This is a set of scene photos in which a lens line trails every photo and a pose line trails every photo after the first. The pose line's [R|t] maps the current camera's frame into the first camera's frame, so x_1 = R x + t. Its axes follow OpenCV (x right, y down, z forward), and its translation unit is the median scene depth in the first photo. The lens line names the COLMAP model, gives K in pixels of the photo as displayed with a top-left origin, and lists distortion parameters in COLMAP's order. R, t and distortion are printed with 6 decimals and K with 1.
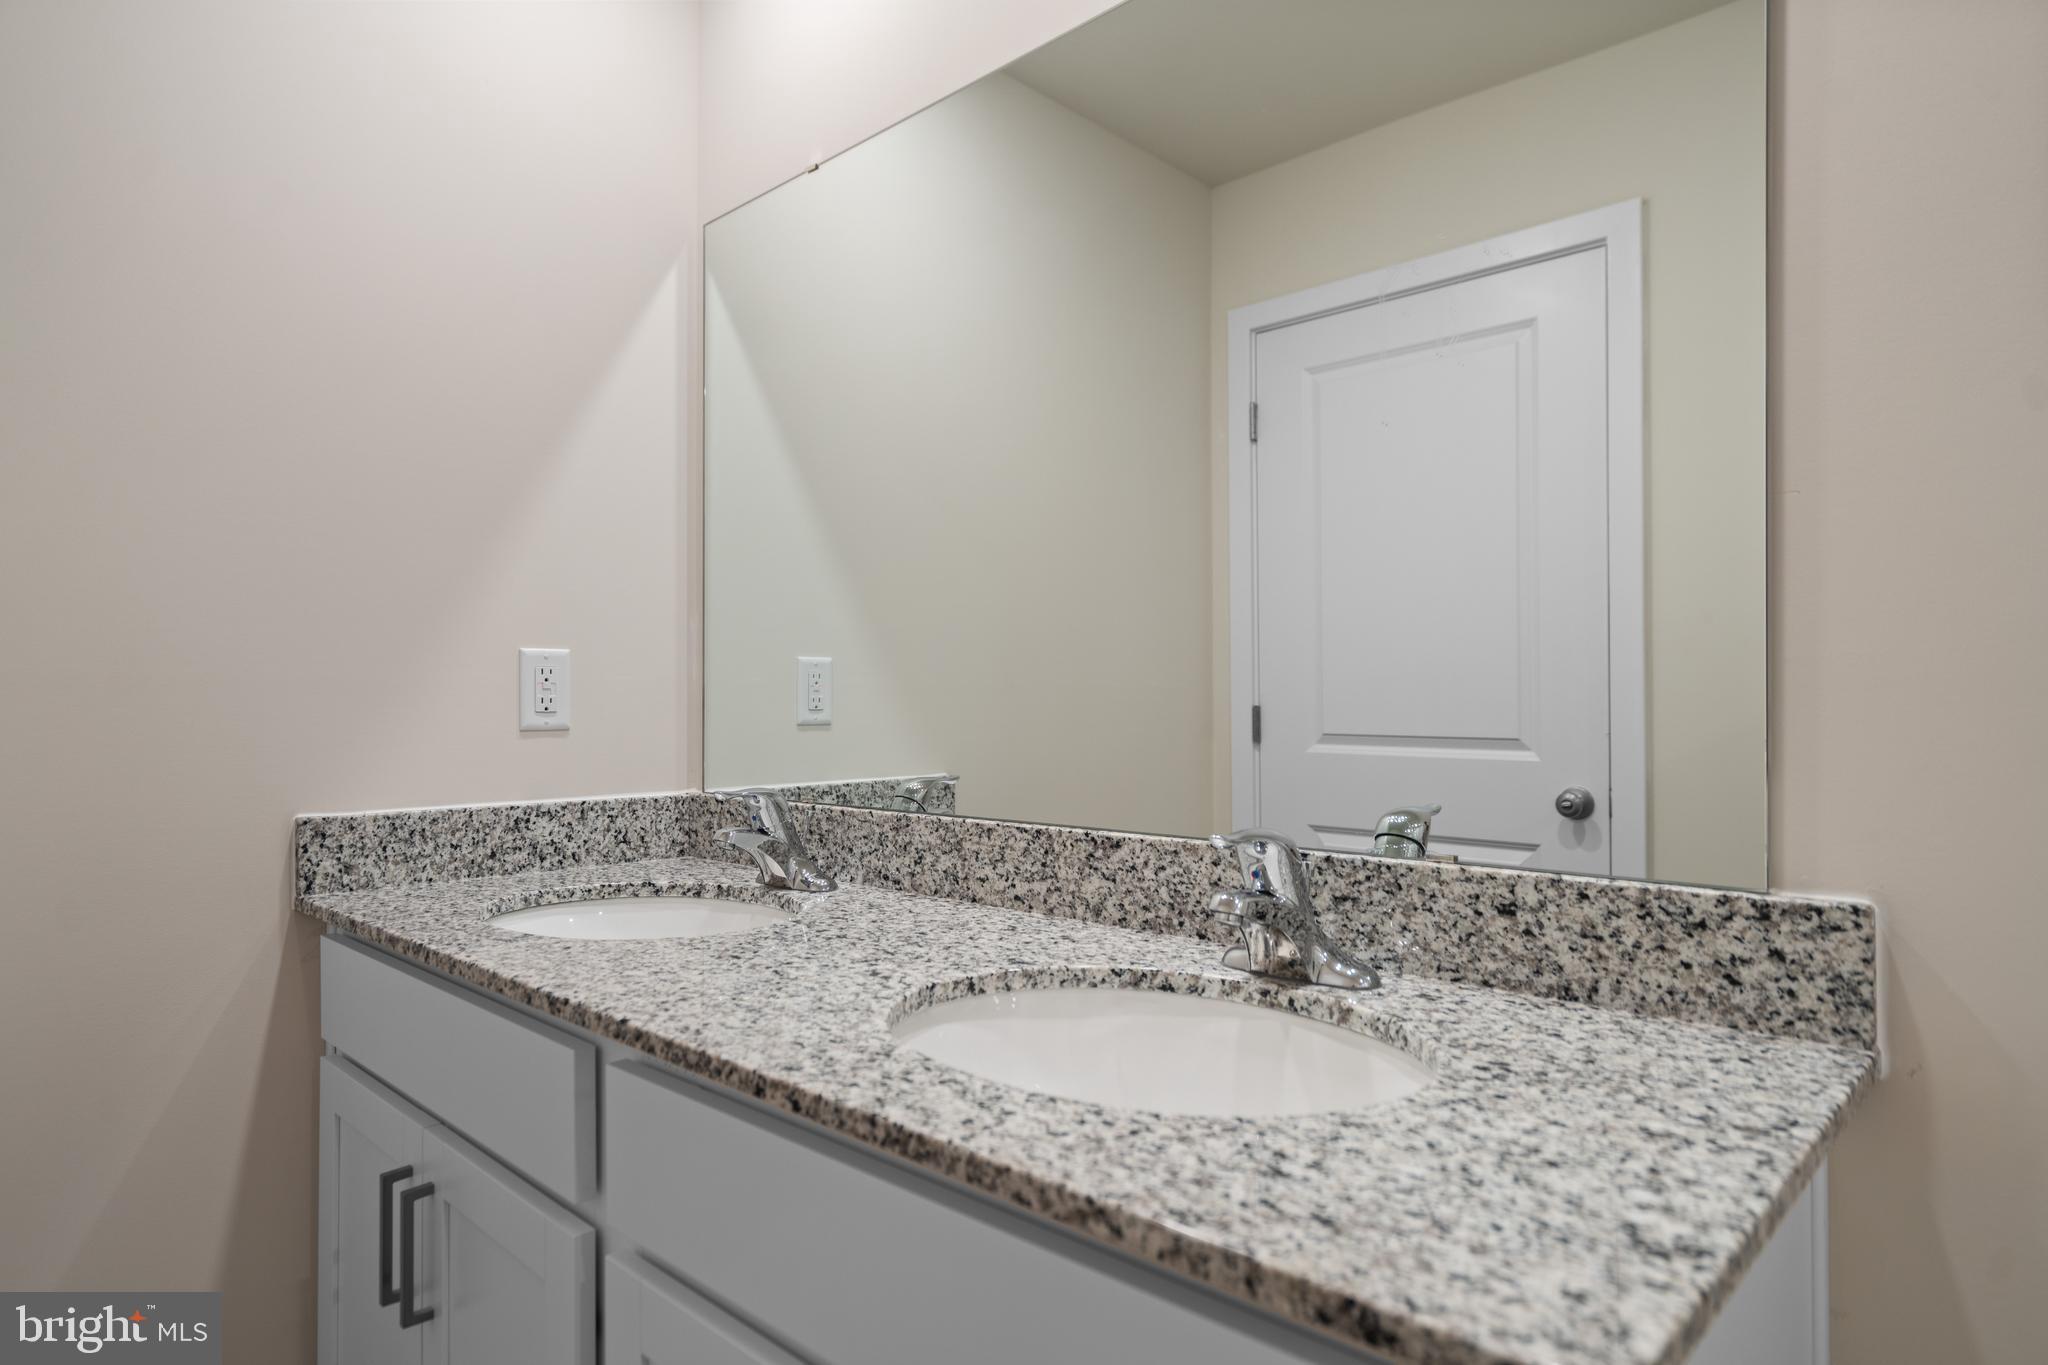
lens RADIAL K [[1164.8, 0, 1028.9], [0, 1164.8, 680.7], [0, 0, 1]] dist [0.012921, 0.000510]
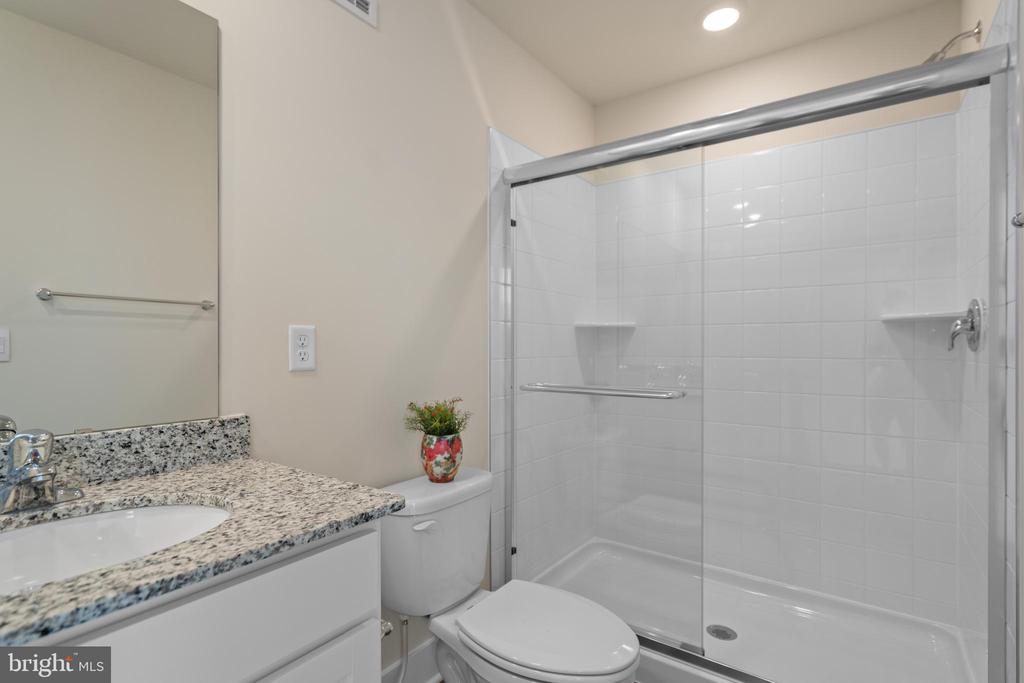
lens RADIAL K [[502.1, 0, 513.4], [0, 502.1, 345.9], [0, 0, 1]] dist [0.001778, 0.000929]
pose [[-0.143382, 0.003082, 0.989663, -0.782318], [-0.016368, 0.999851, -0.005485, -0.014269], [-0.989532, -0.016985, -0.143310, 0.408821]]
